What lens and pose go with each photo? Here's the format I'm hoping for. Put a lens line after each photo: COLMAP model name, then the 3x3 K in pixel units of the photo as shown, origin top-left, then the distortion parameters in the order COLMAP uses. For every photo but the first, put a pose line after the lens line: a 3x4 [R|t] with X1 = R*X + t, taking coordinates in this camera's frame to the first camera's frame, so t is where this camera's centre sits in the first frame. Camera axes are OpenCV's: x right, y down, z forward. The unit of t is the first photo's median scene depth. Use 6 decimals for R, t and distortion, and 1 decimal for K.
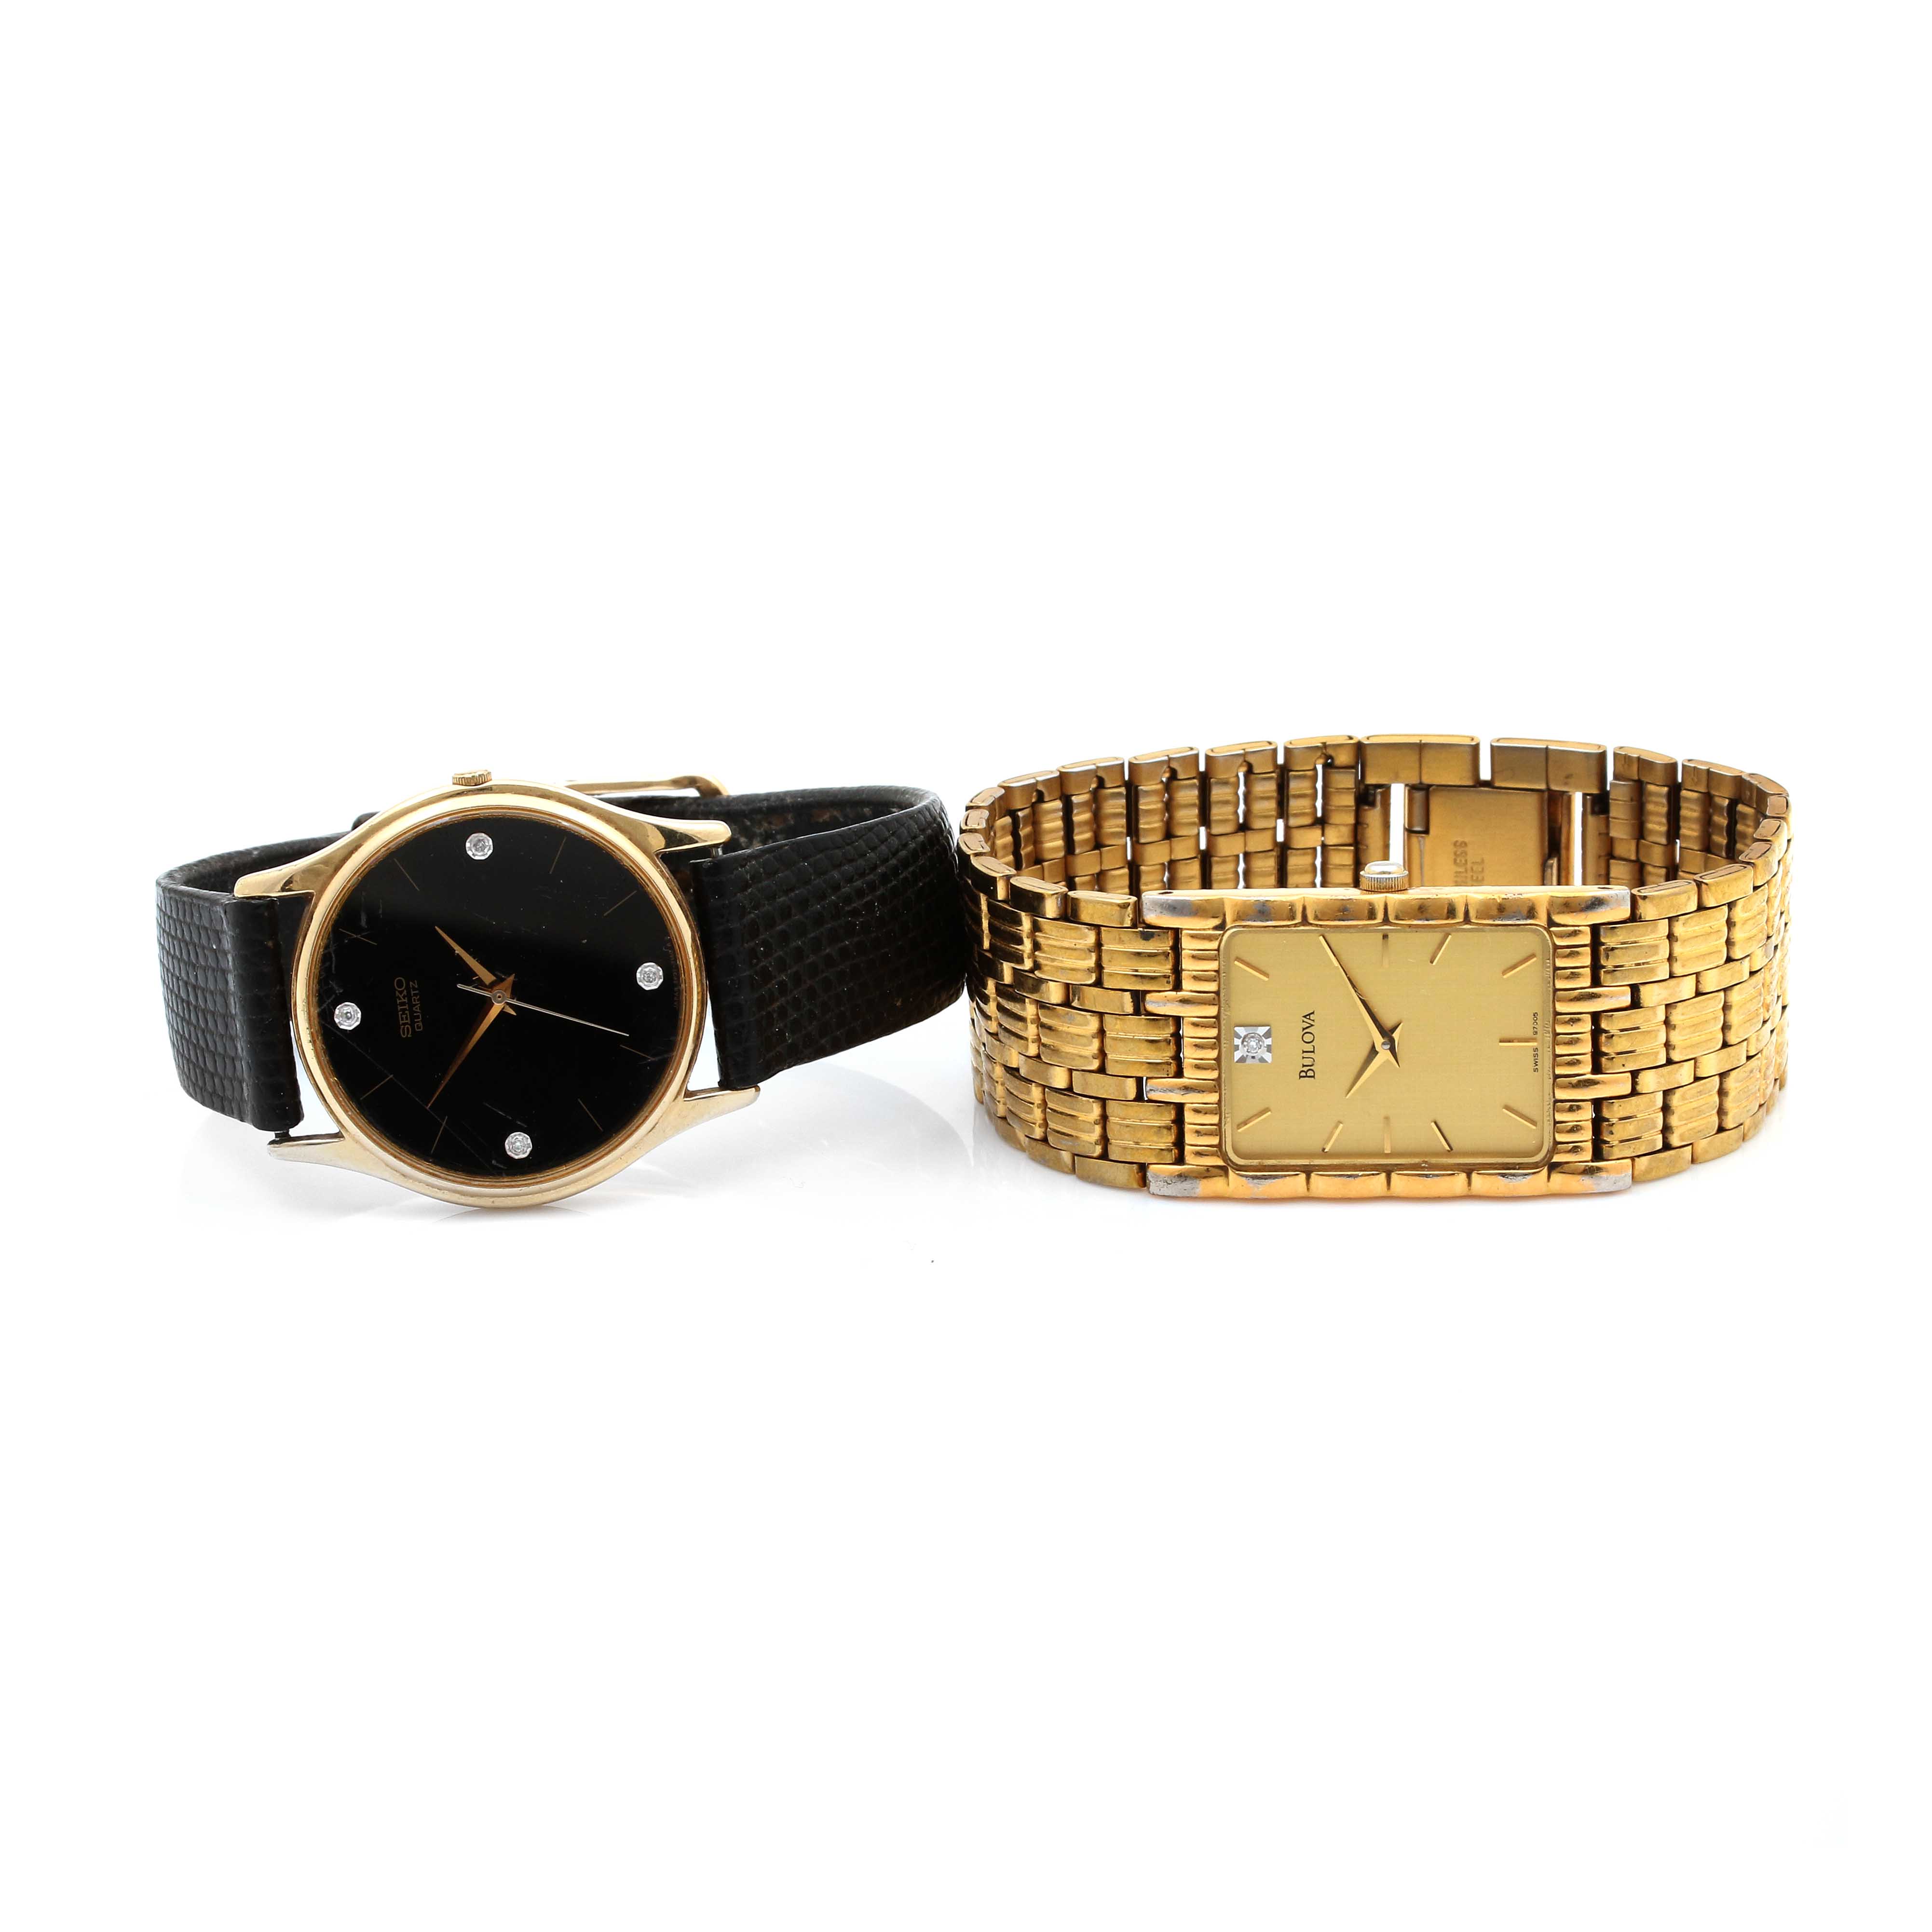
lens RADIAL K [[11599.7, 0, 966.0], [0, 11599.7, 966.0], [0, 0, 1]] dist [0.123531, -7.324539]
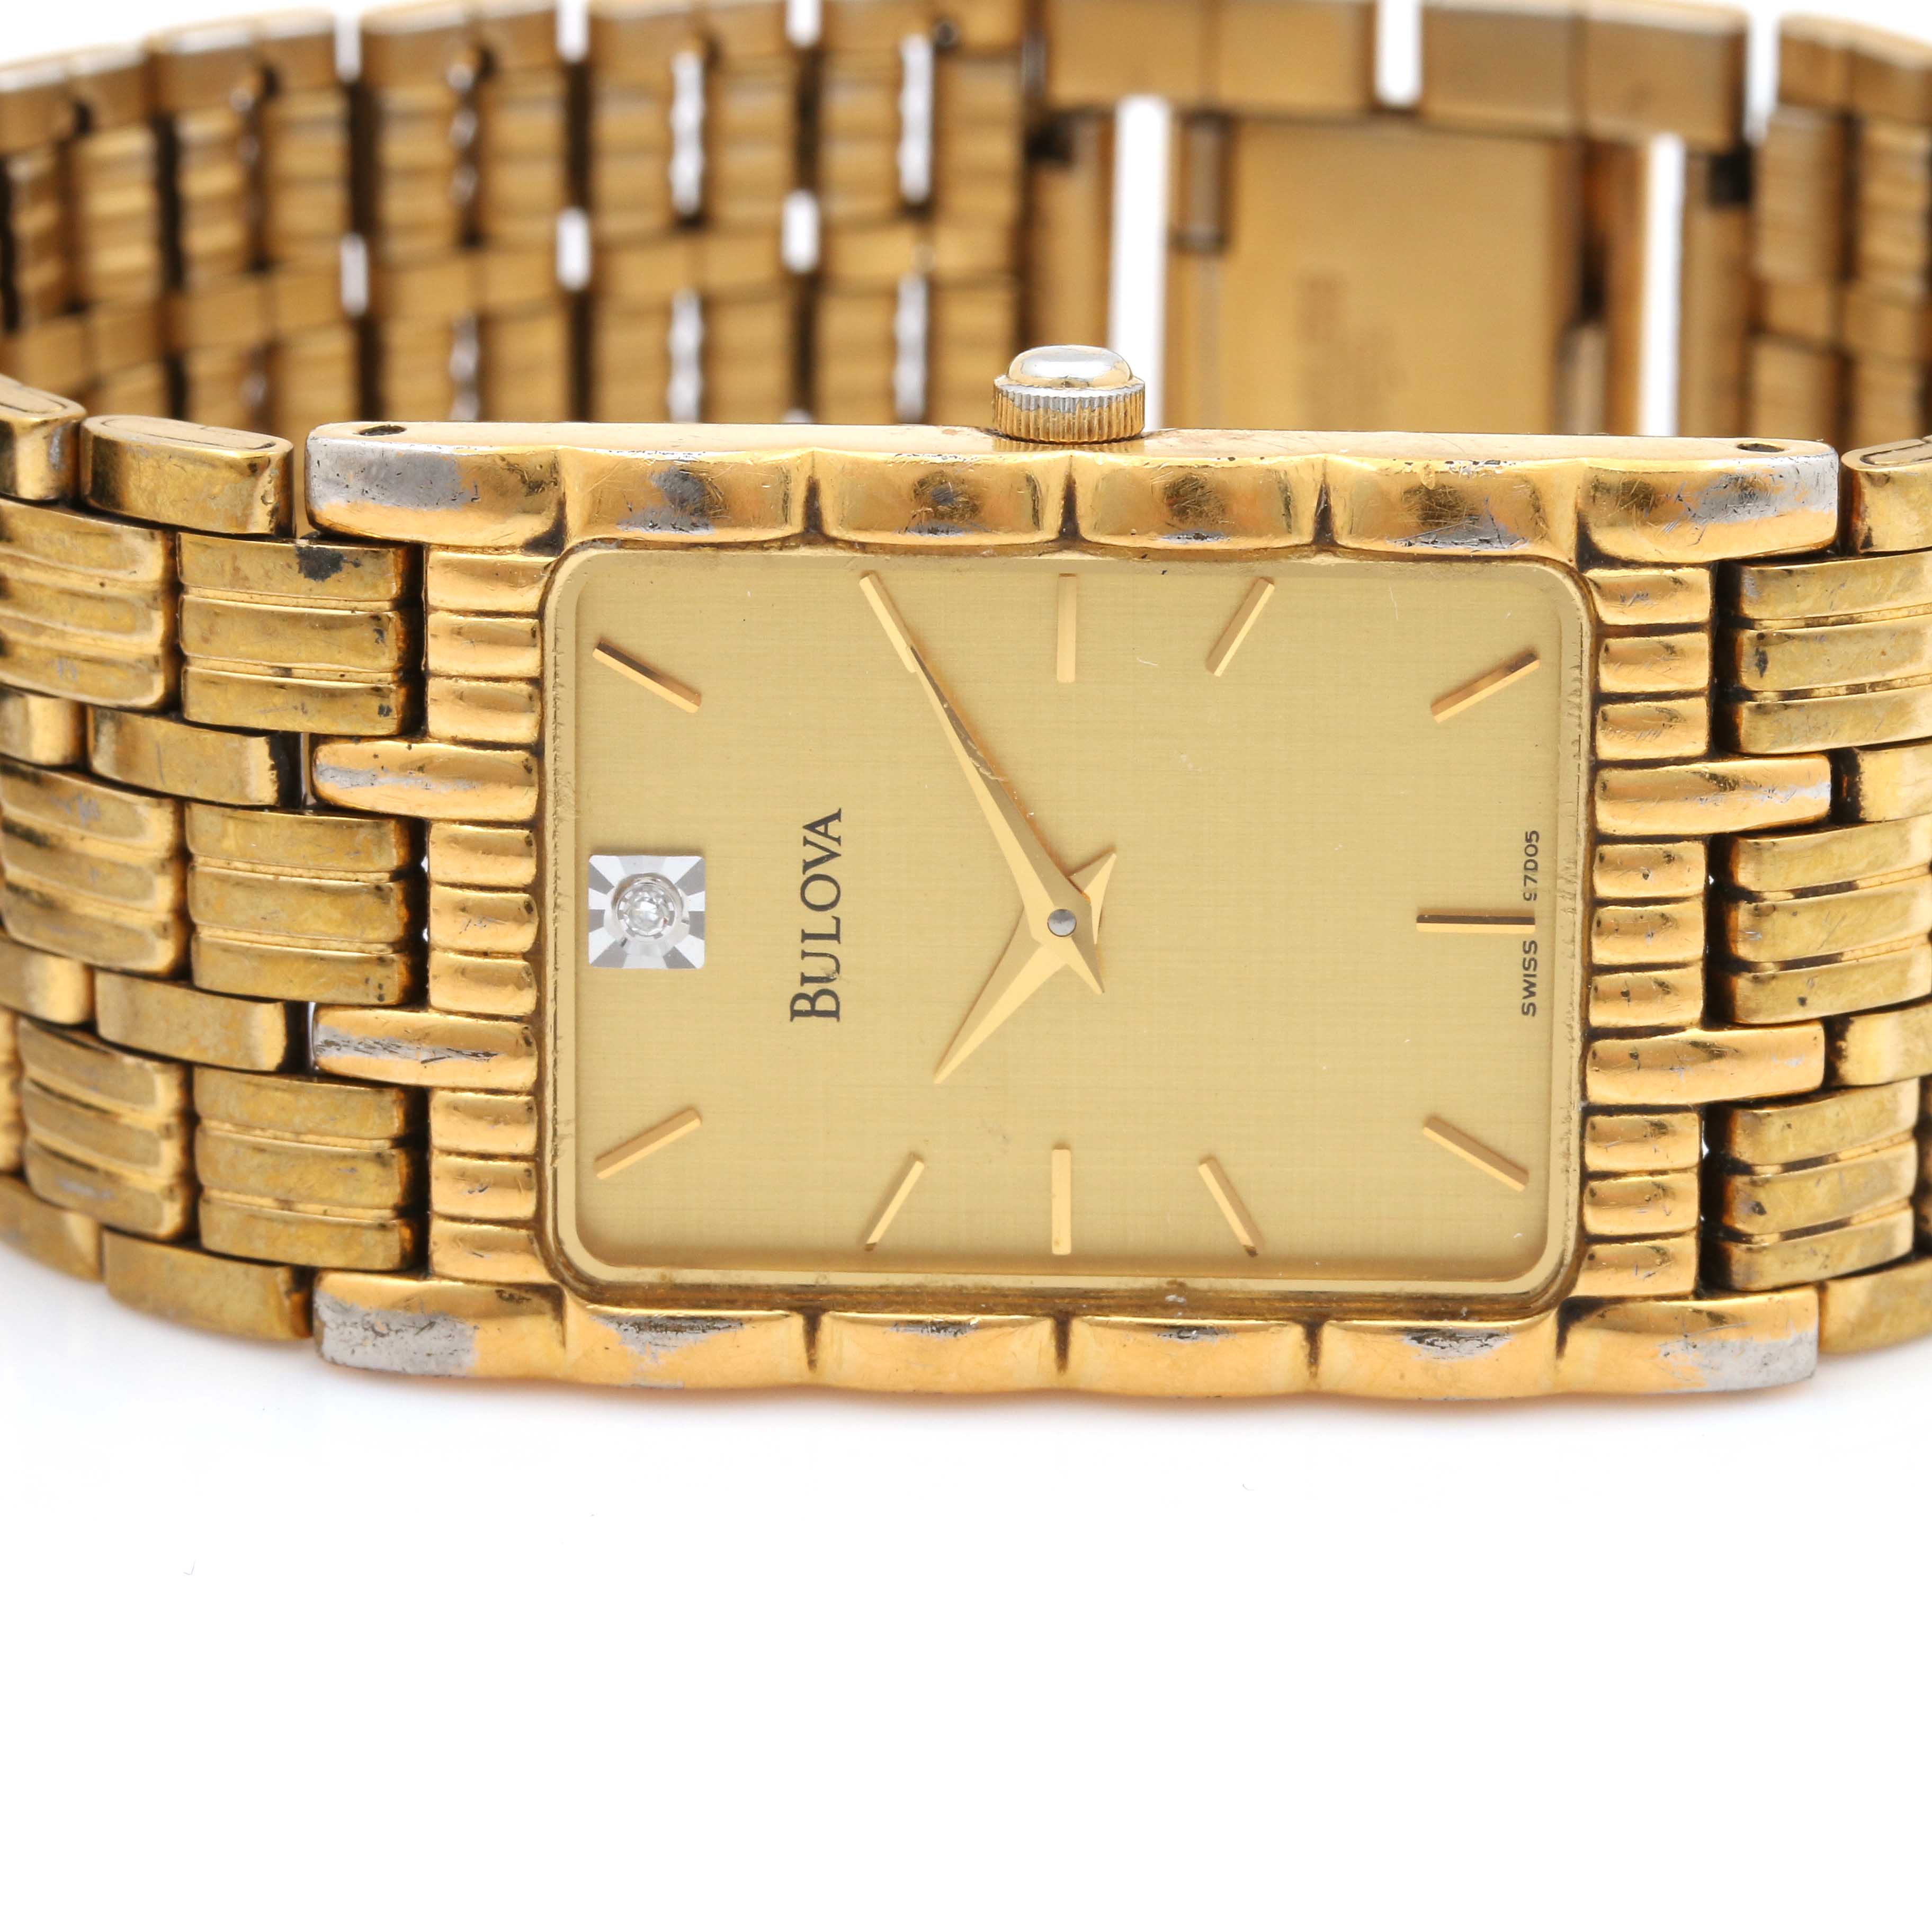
lens RADIAL K [[12198.3, 0, 966.0], [0, 12198.3, 966.0], [0, 0, 1]] dist [-0.328441, 6.767815]
pose [[0.999720, 0.022737, 0.006504, 0.031230], [-0.023063, 0.998201, 0.055351, -0.010457], [-0.005233, -0.055485, 0.998446, 0.661458]]
